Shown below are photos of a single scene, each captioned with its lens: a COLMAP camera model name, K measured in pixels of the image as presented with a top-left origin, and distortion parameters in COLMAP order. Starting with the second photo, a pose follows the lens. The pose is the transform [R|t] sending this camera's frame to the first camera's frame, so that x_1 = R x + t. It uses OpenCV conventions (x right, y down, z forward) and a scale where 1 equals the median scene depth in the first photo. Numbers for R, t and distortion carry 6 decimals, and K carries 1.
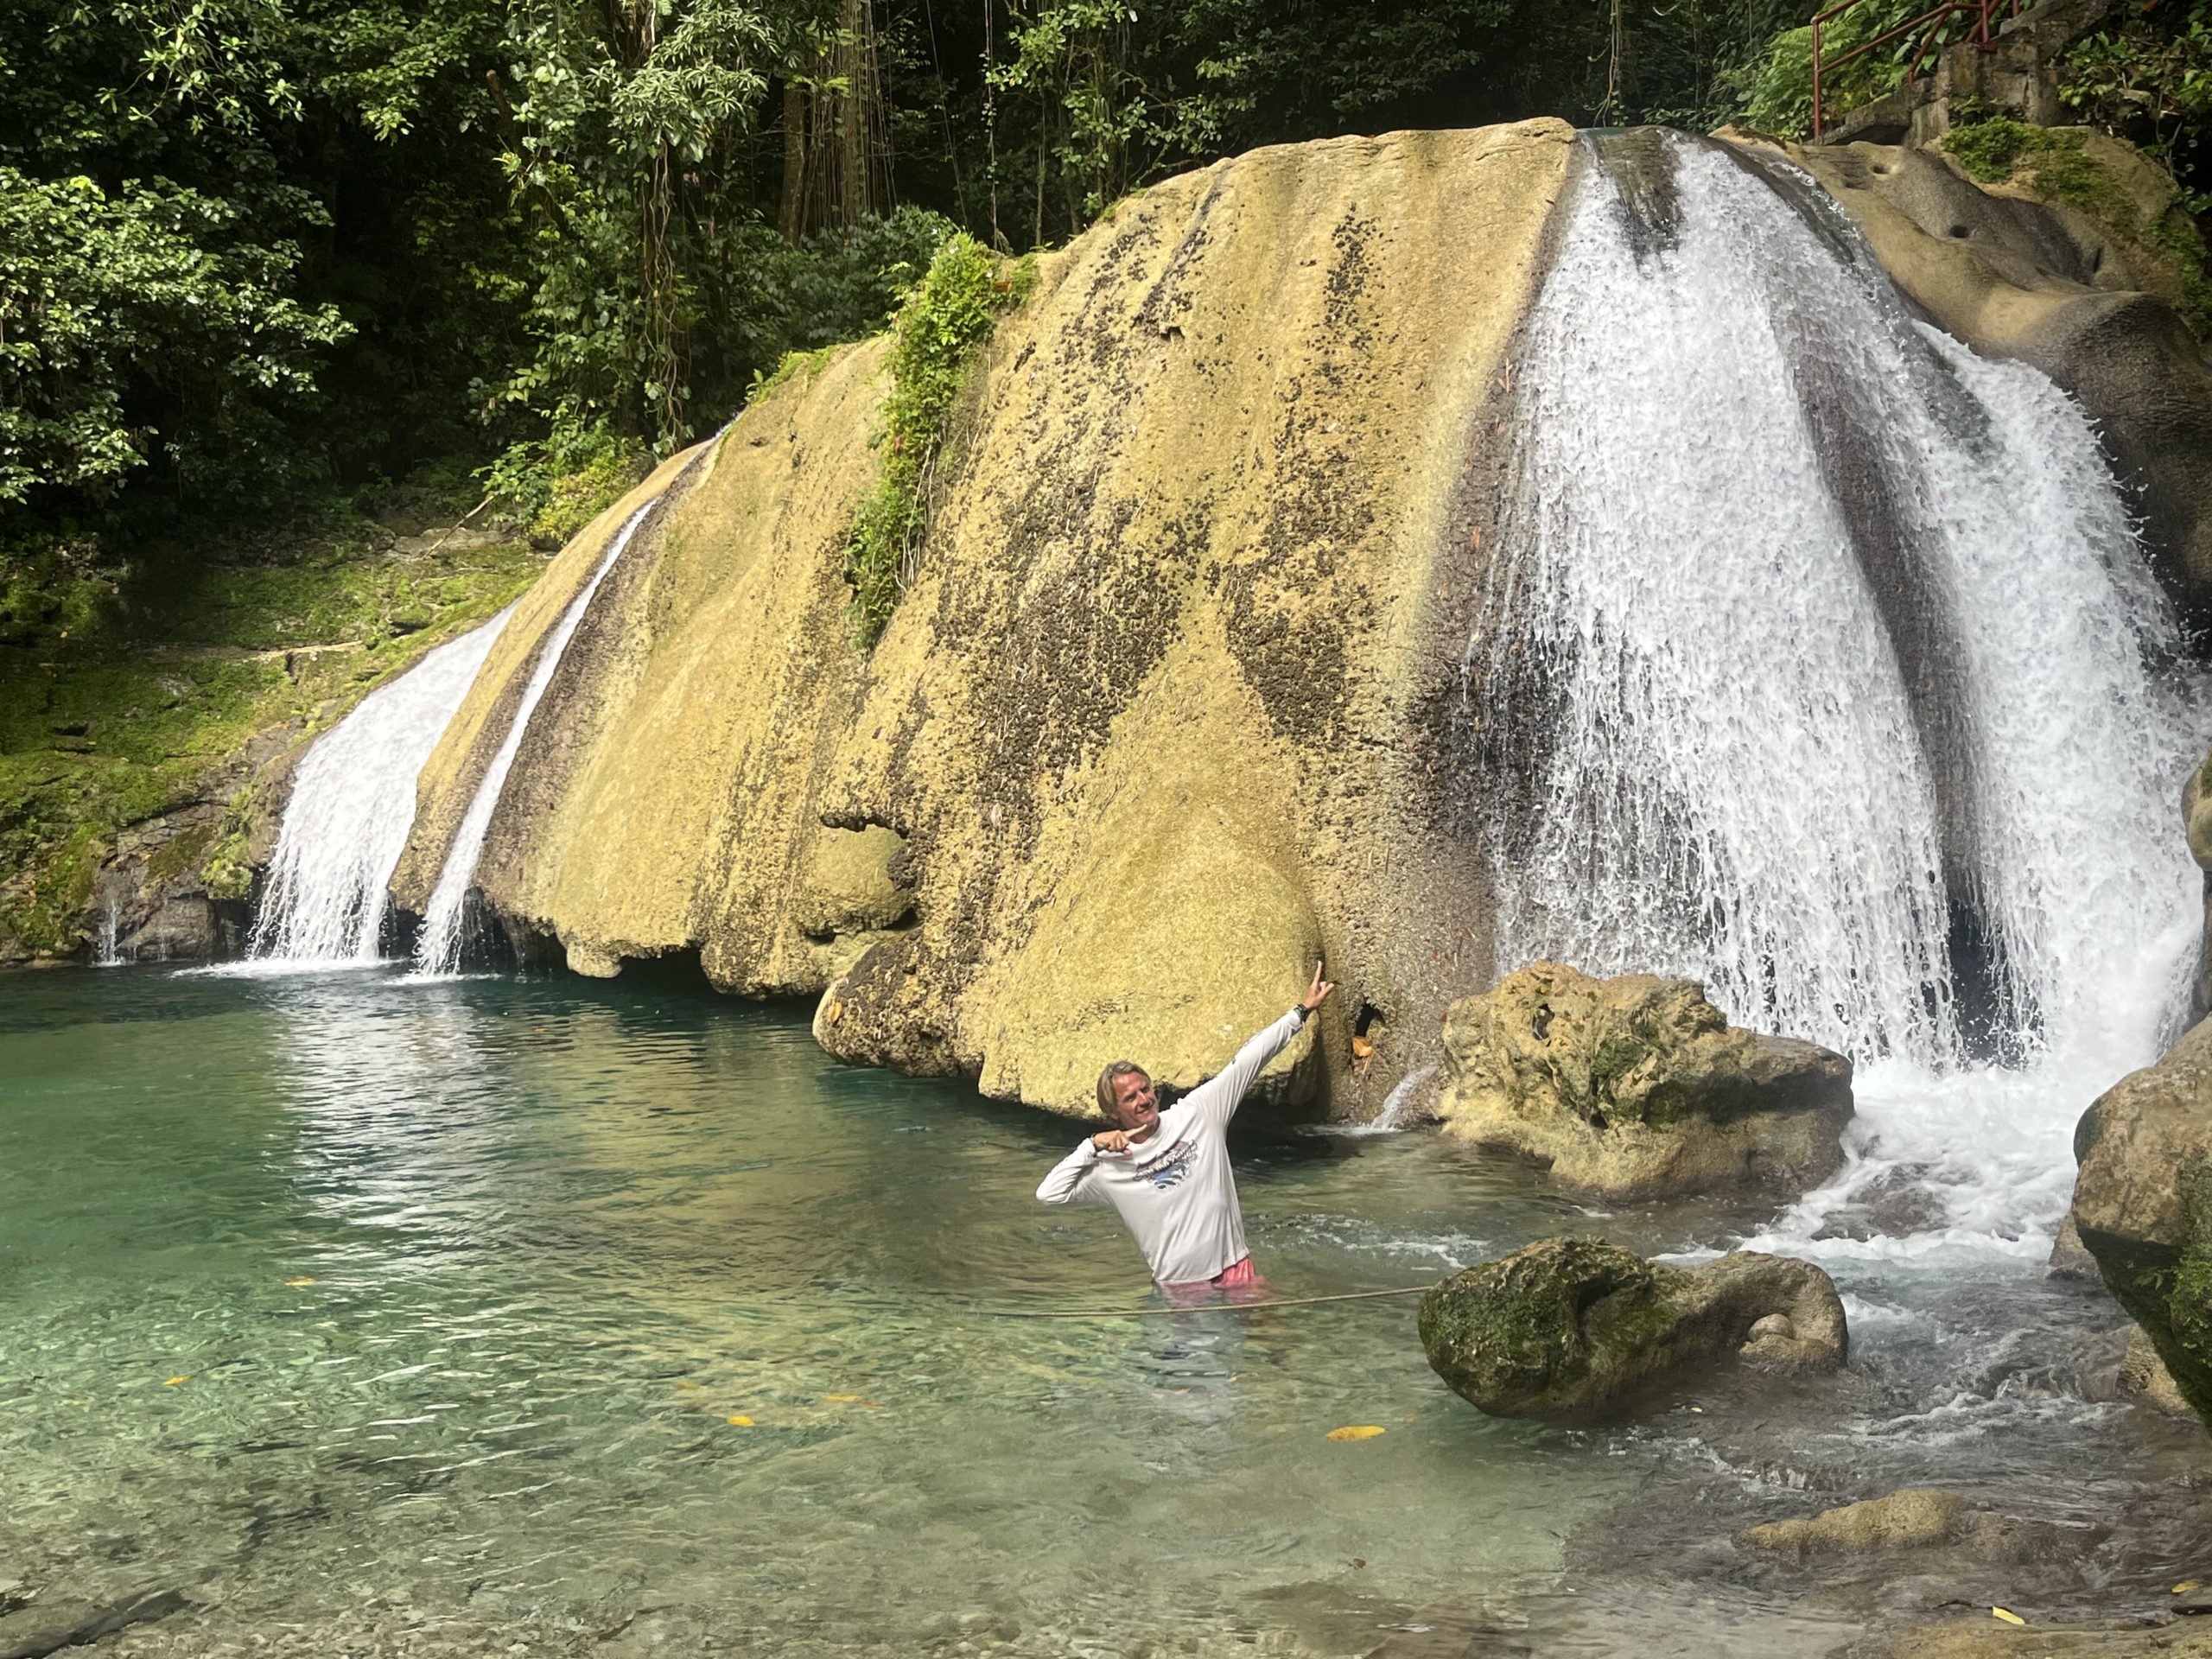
lens RADIAL K [[2286.5, 0, 1106.8], [0, 2286.5, 844.4], [0, 0, 1]] dist [0.041923, 0.000000]
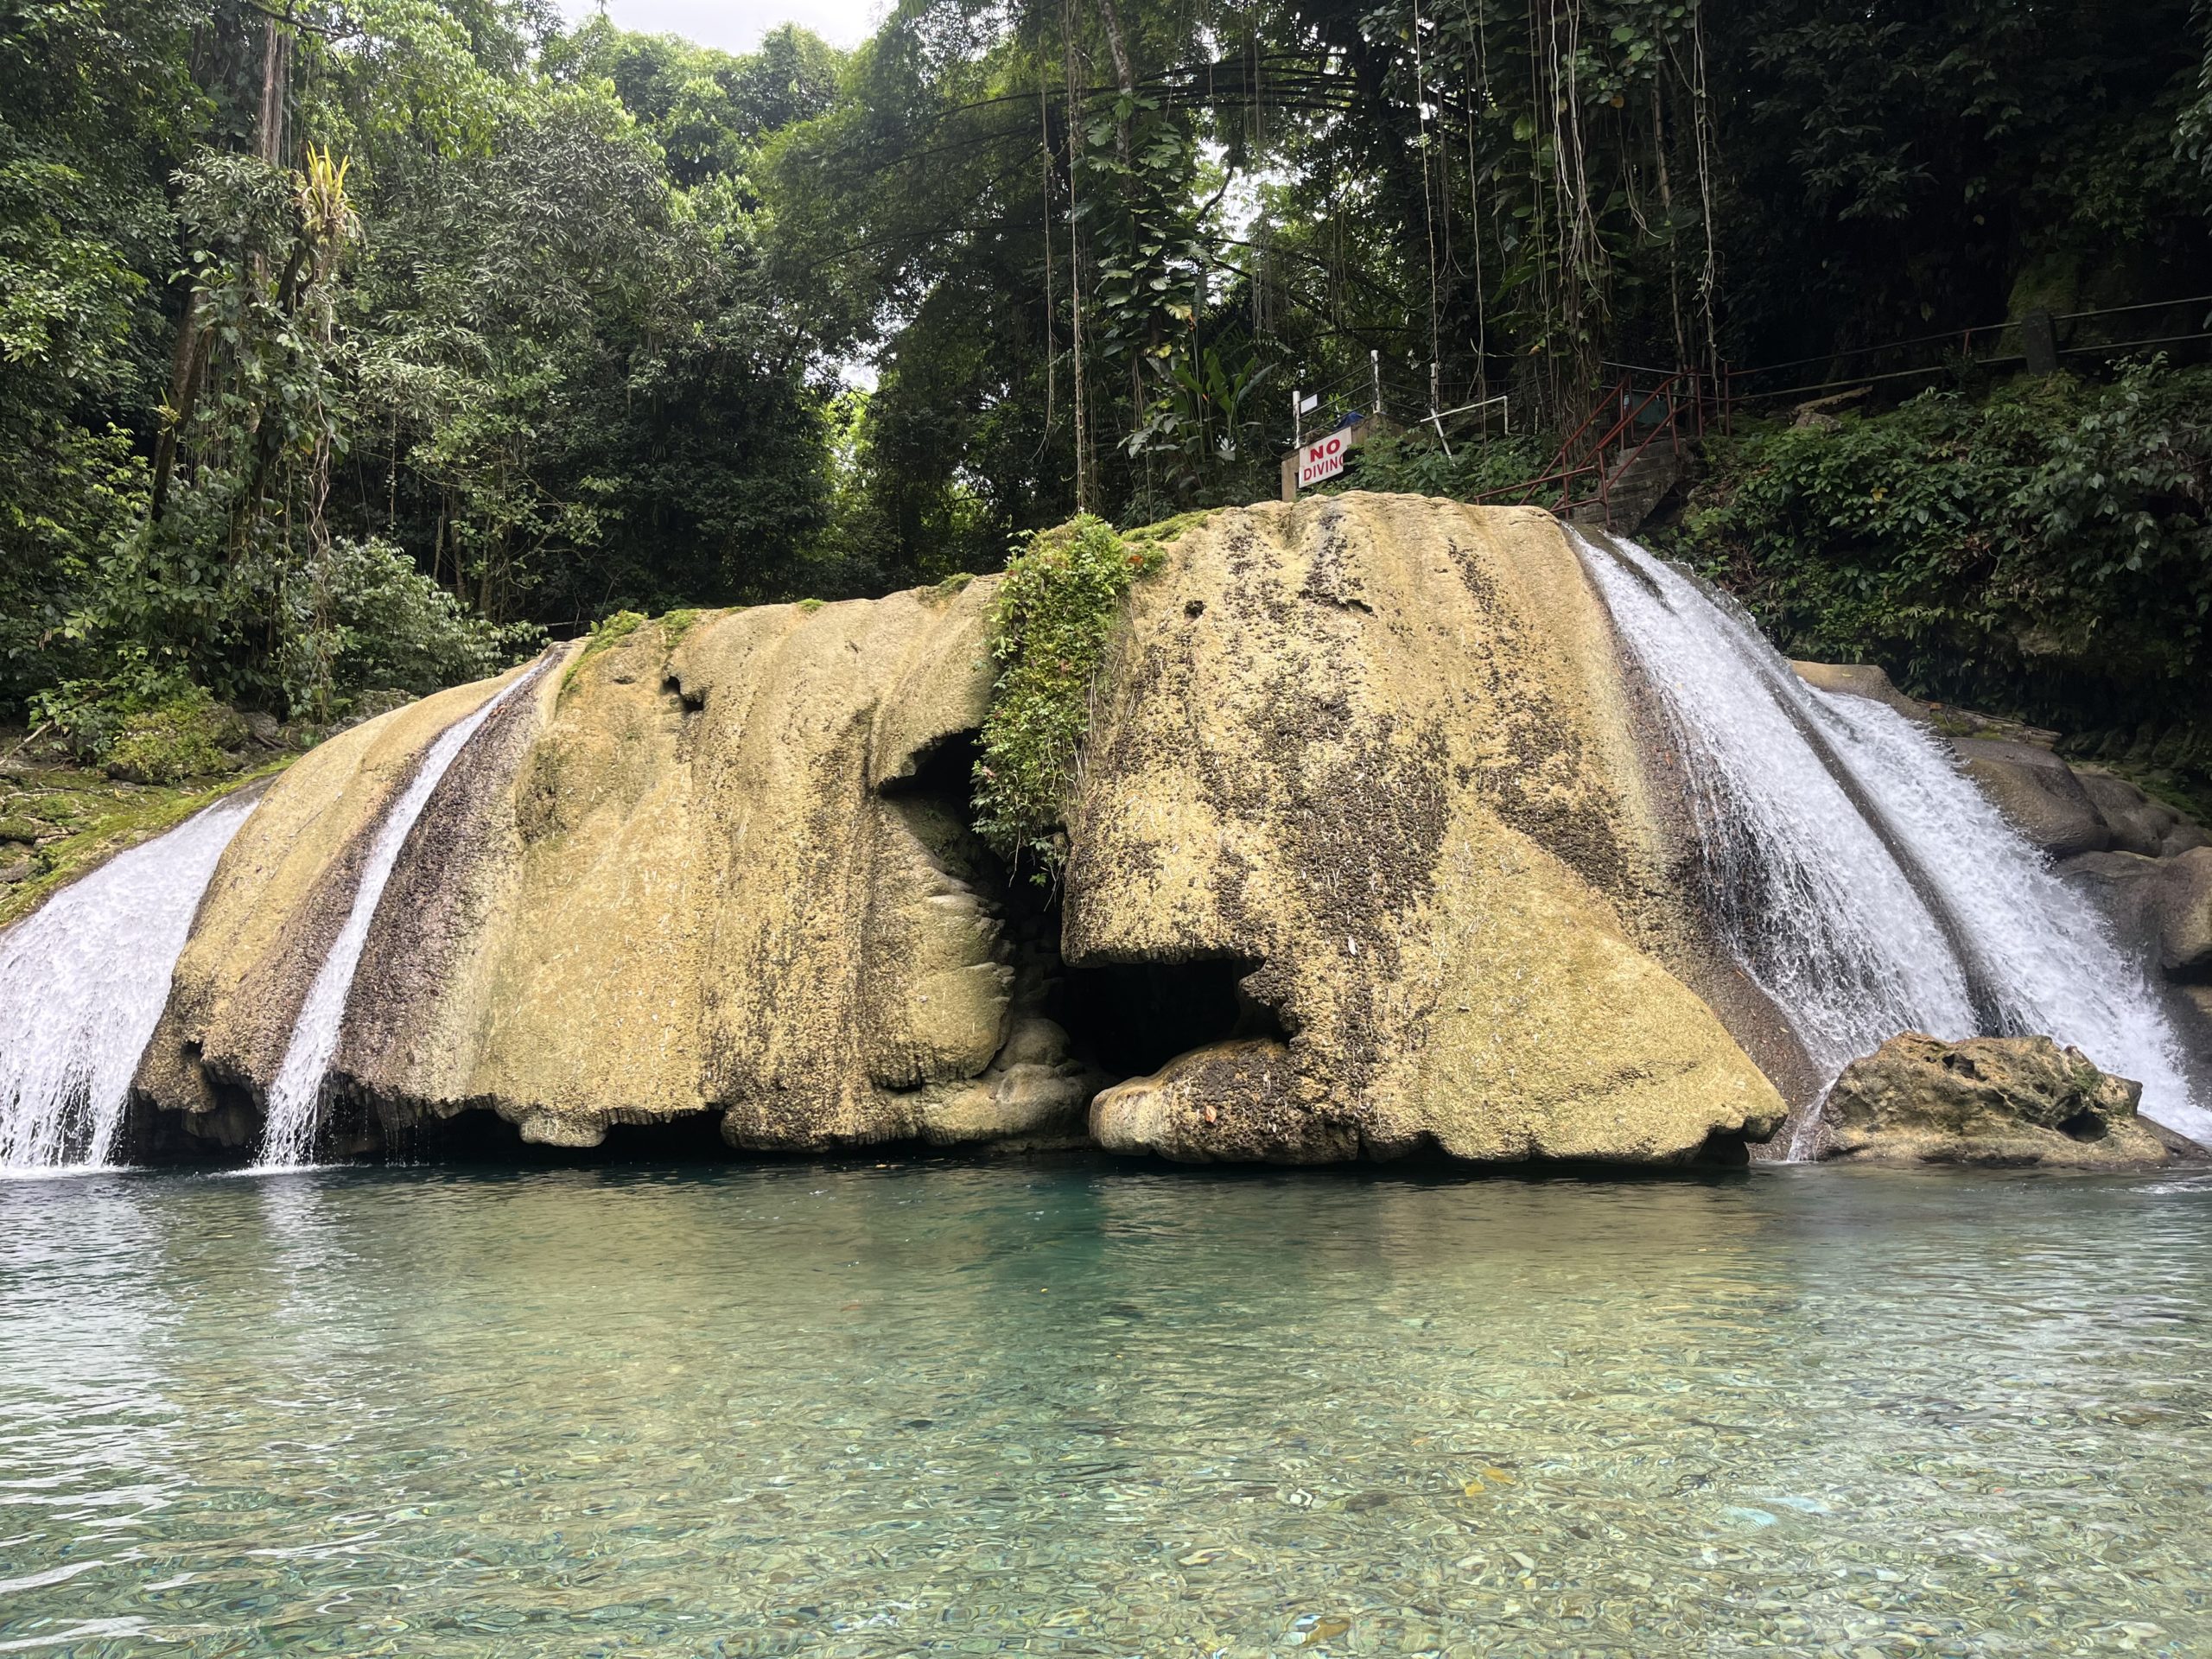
lens RADIAL K [[1669.6, 0, 1099.1], [0, 1669.6, 812.5], [0, 0, 1]] dist [0.033761, -0.016233]
pose [[0.825489, 0.091970, 0.556875, -0.648378], [0.021010, 0.980944, -0.193151, 0.085550], [-0.564028, 0.171144, 0.807826, 0.322106]]
